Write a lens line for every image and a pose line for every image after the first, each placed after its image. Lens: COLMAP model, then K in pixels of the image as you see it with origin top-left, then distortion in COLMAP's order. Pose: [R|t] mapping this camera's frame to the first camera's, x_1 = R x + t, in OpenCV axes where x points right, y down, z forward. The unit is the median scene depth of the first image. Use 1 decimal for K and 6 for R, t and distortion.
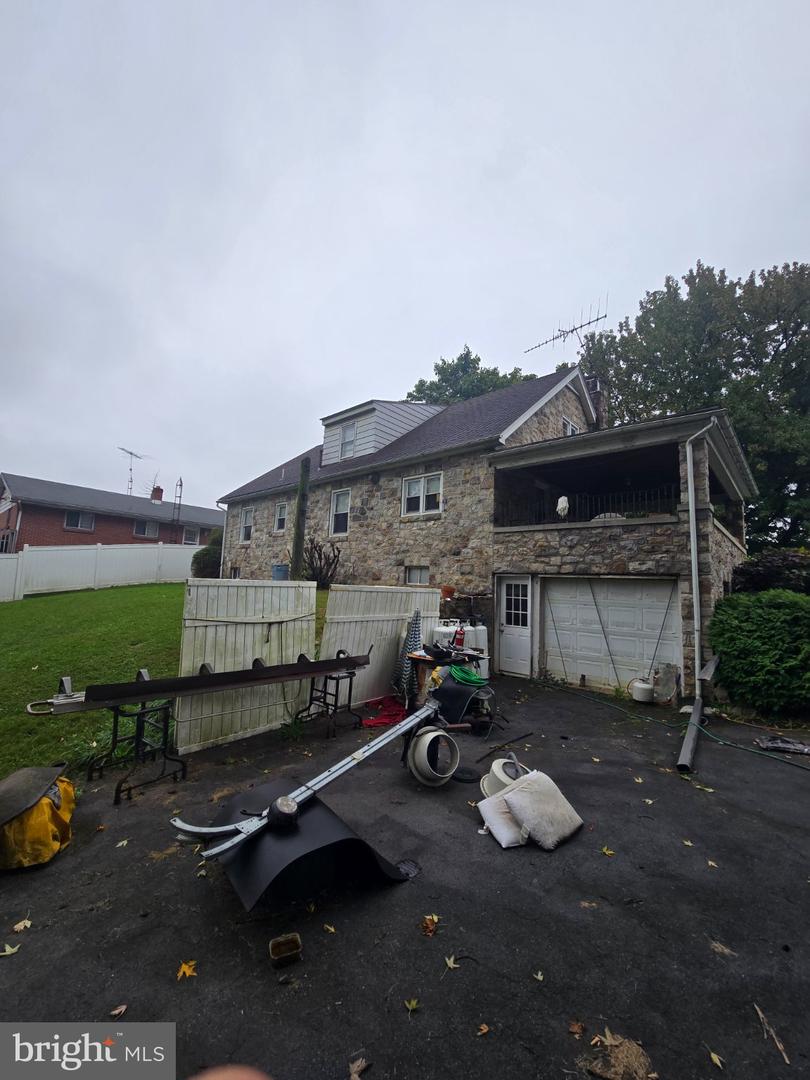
lens RADIAL K [[440.6, 0, 406.5], [0, 440.6, 538.8], [0, 0, 1]] dist [-0.001242, -0.000039]
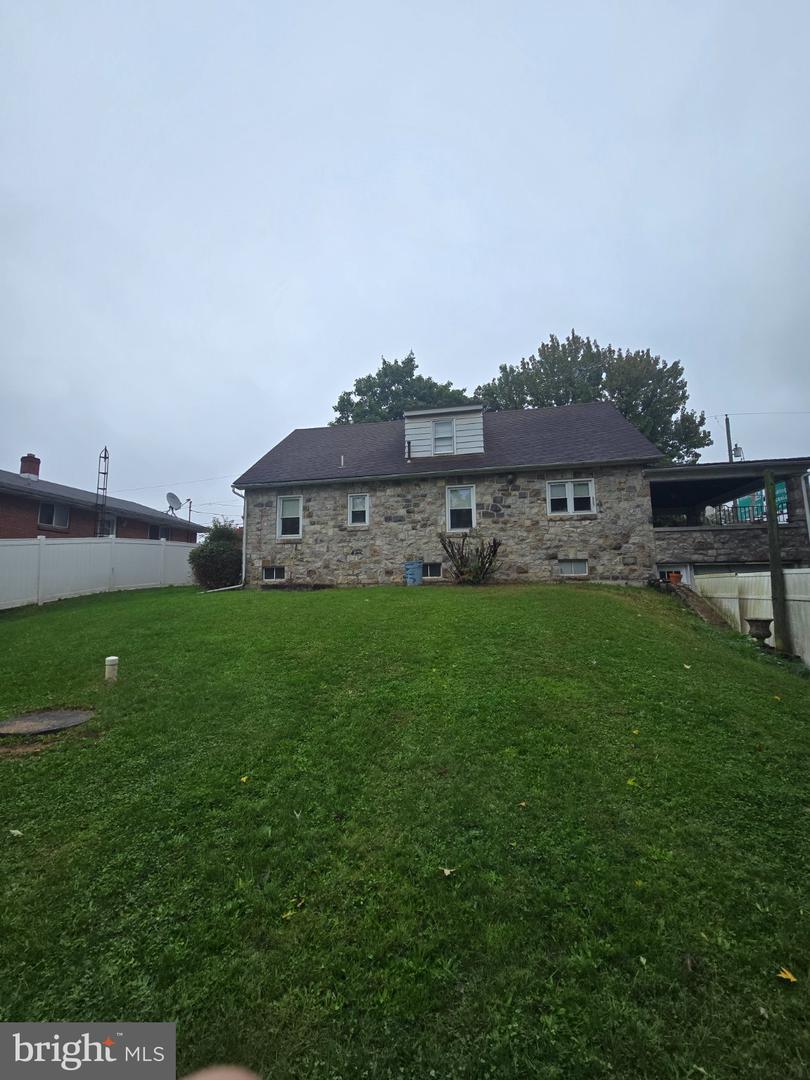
lens RADIAL K [[440.6, 0, 406.4], [0, 440.6, 540.5], [0, 0, 1]] dist [-0.001242, -0.000039]
pose [[0.860105, 0.008106, 0.510052, -0.921506], [-0.012126, 0.999916, 0.004557, 0.012989], [-0.509973, -0.010104, 0.860131, 0.234026]]
